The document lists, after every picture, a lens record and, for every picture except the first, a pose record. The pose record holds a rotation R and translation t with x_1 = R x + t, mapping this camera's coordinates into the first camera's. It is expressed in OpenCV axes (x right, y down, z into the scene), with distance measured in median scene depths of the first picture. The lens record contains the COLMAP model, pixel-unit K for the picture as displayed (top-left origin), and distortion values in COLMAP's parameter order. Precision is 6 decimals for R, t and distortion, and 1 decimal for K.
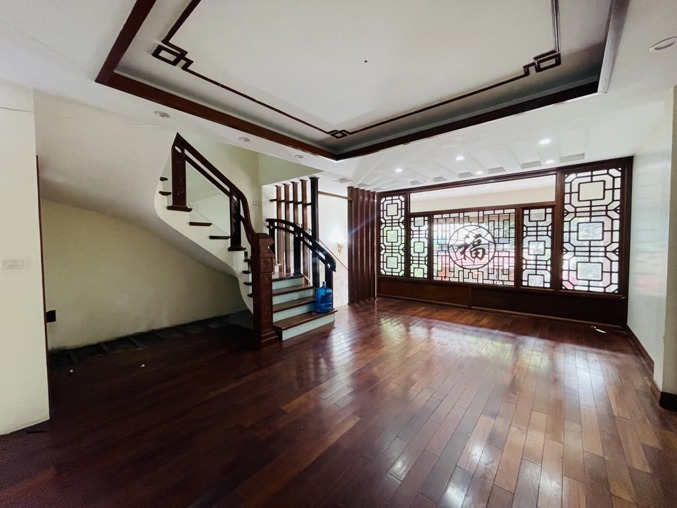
lens RADIAL K [[272.1, 0, 340.9], [0, 272.1, 256.3], [0, 0, 1]] dist [0.024220, 0.000424]
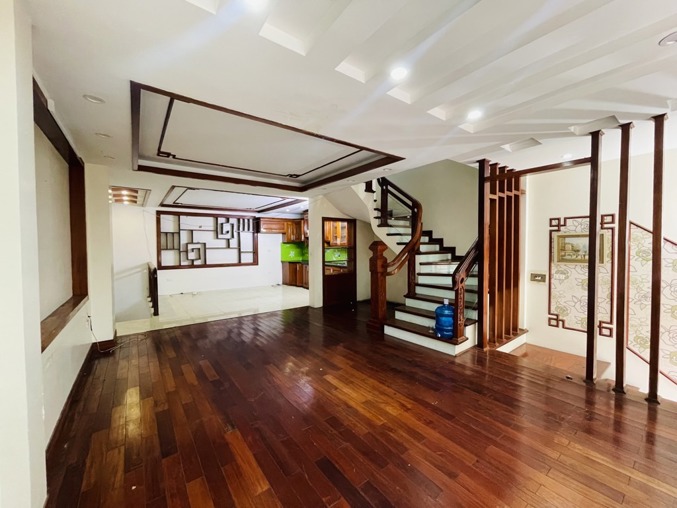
lens RADIAL K [[272.1, 0, 337.3], [0, 272.1, 253.2], [0, 0, 1]] dist [0.024220, 0.000424]
pose [[-0.233851, 0.043189, -0.971313, 0.377715], [-0.040721, 0.997701, 0.054166, -0.033833], [0.971419, 0.052219, -0.231555, 0.422858]]
